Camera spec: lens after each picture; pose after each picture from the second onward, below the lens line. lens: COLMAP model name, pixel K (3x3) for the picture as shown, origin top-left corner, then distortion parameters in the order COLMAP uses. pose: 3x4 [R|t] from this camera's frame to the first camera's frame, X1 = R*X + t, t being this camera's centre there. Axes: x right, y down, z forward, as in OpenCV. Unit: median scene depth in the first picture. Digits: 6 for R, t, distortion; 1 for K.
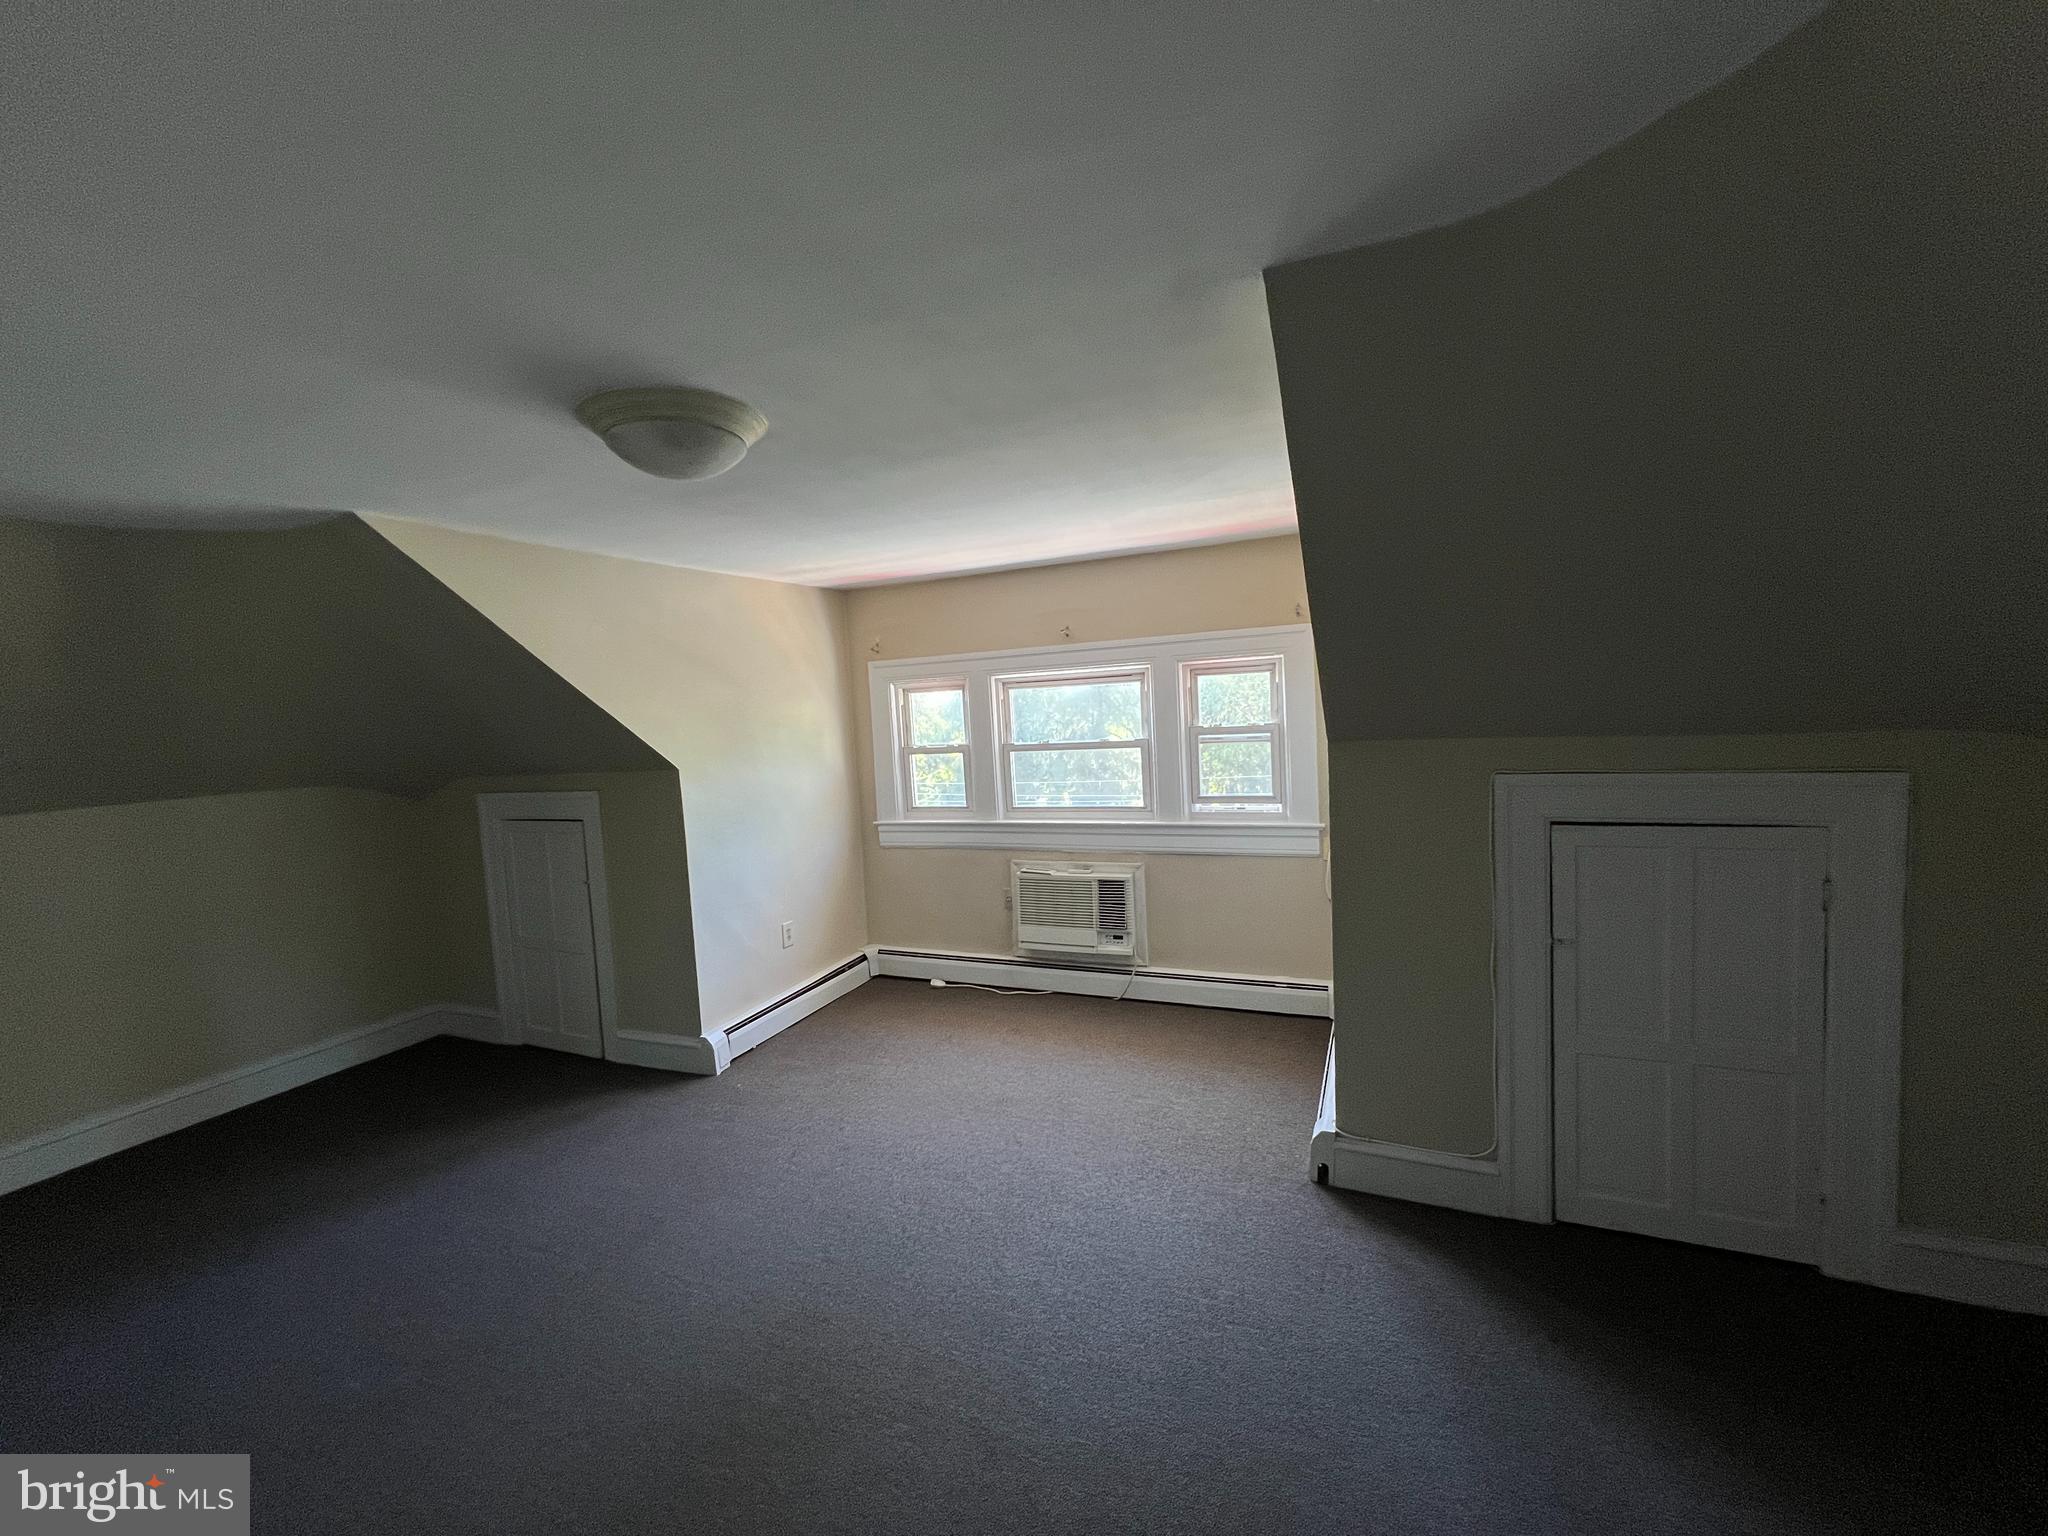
lens RADIAL K [[822.7, 0, 1021.8], [0, 822.7, 730.9], [0, 0, 1]] dist [-0.000213, -0.000288]
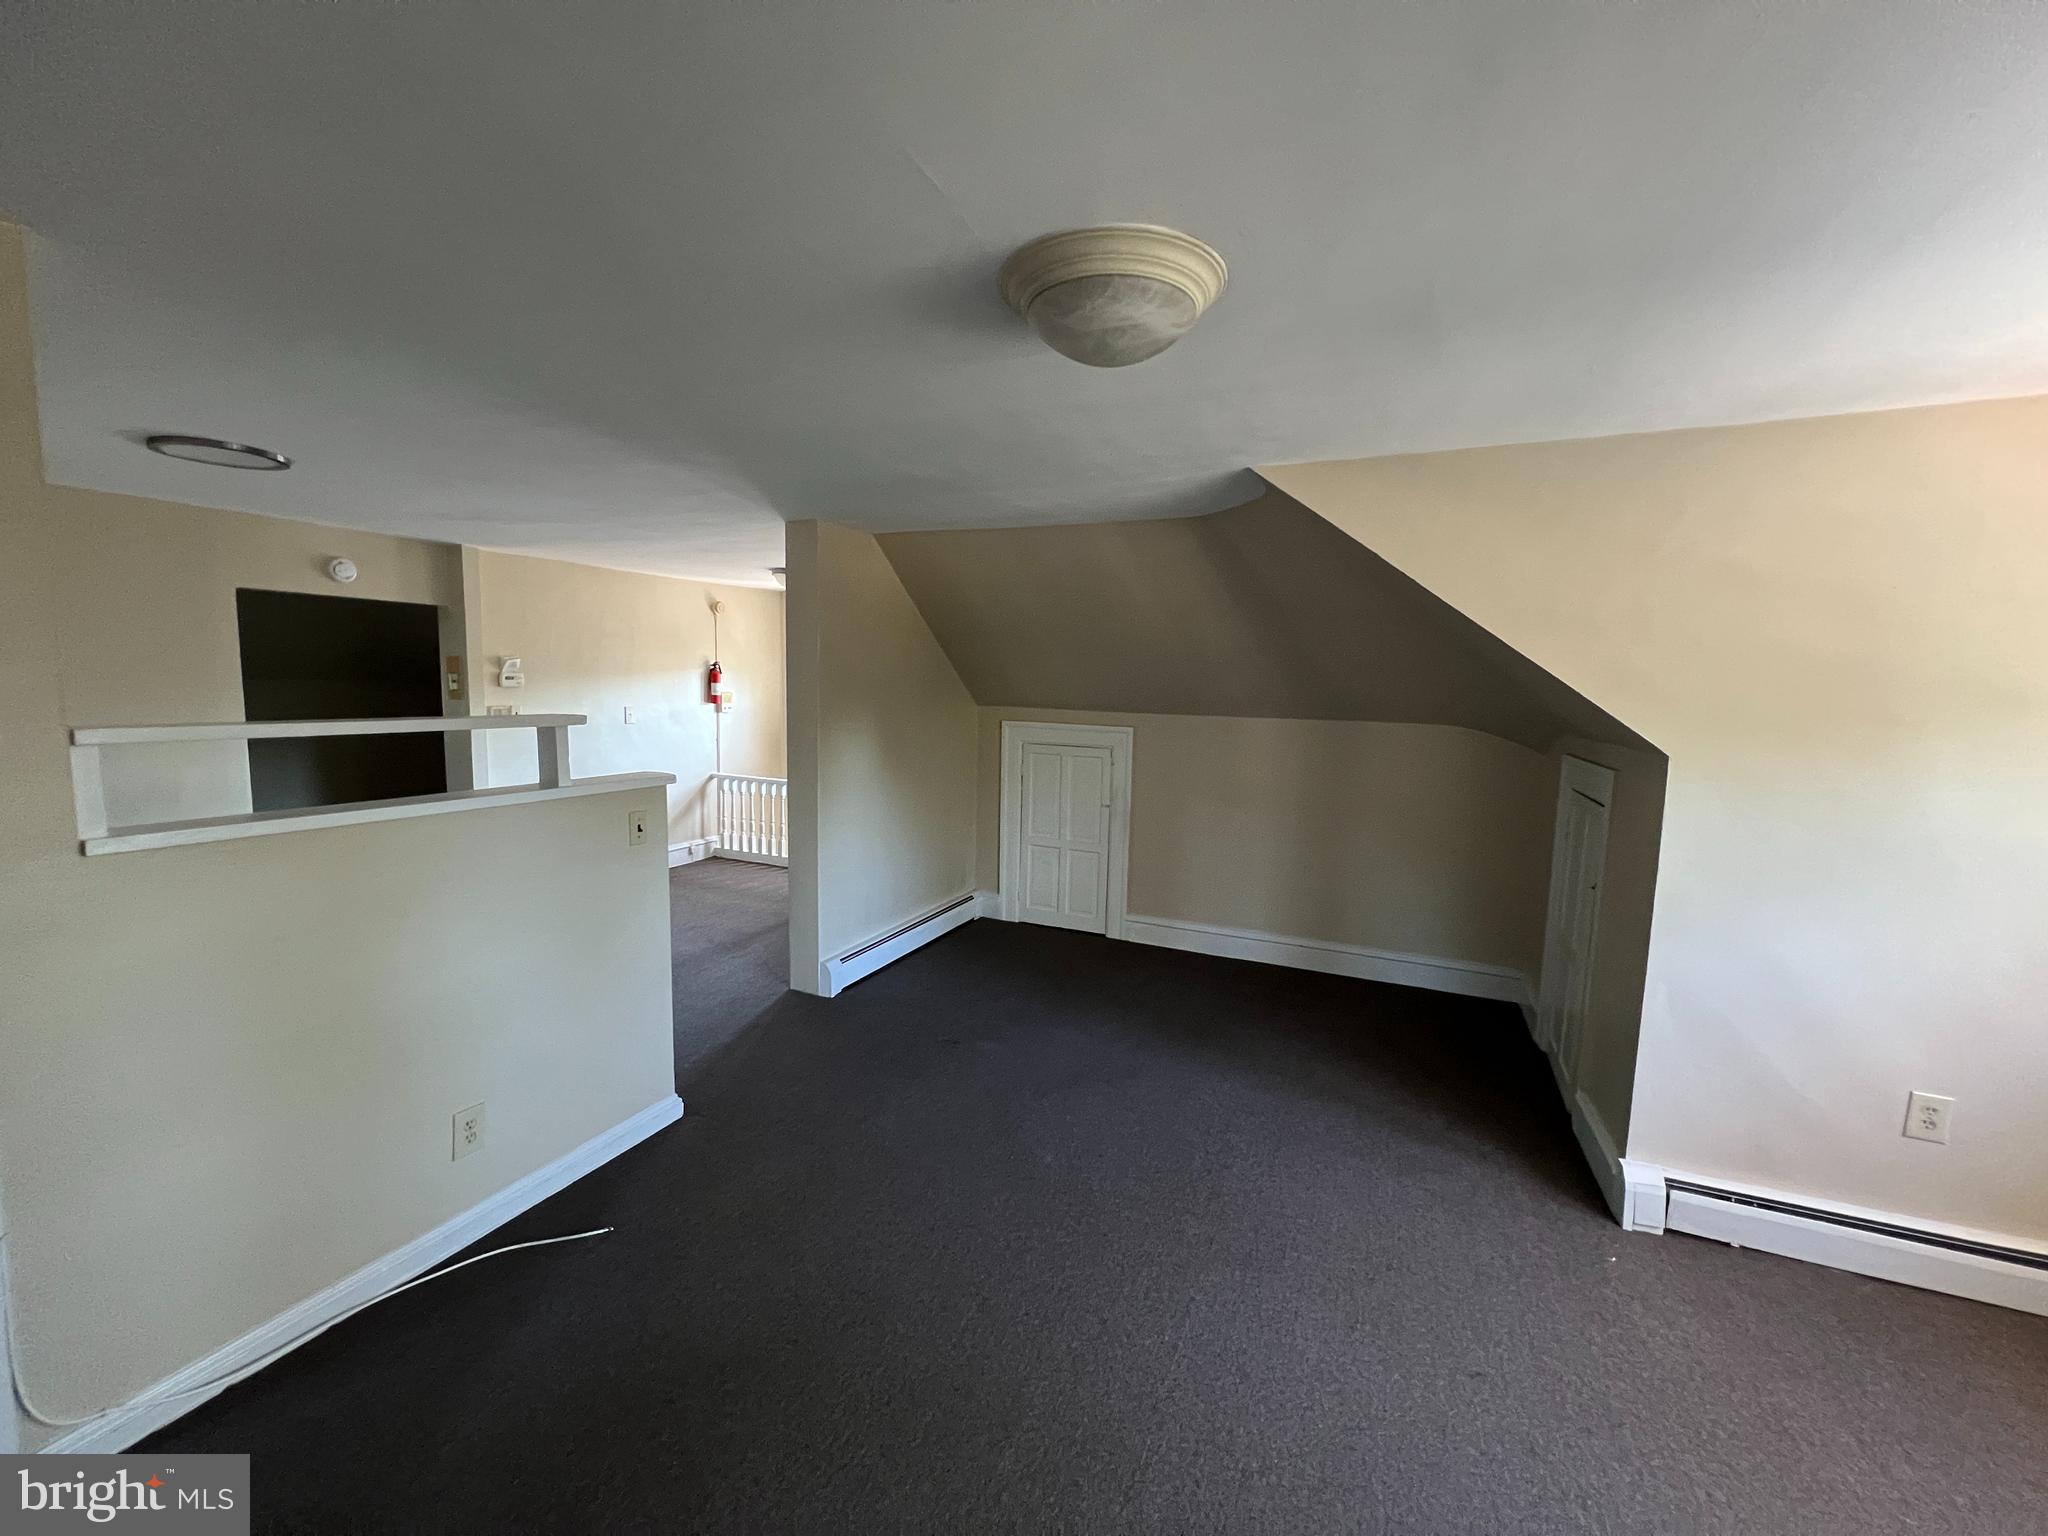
lens RADIAL K [[822.7, 0, 1008.7], [0, 822.7, 763.8], [0, 0, 1]] dist [-0.000213, -0.000288]
pose [[-0.007949, 0.159538, -0.987160, 0.184926], [-0.051075, 0.985838, 0.159735, -0.022092], [0.998663, 0.051689, 0.000312, 0.405538]]
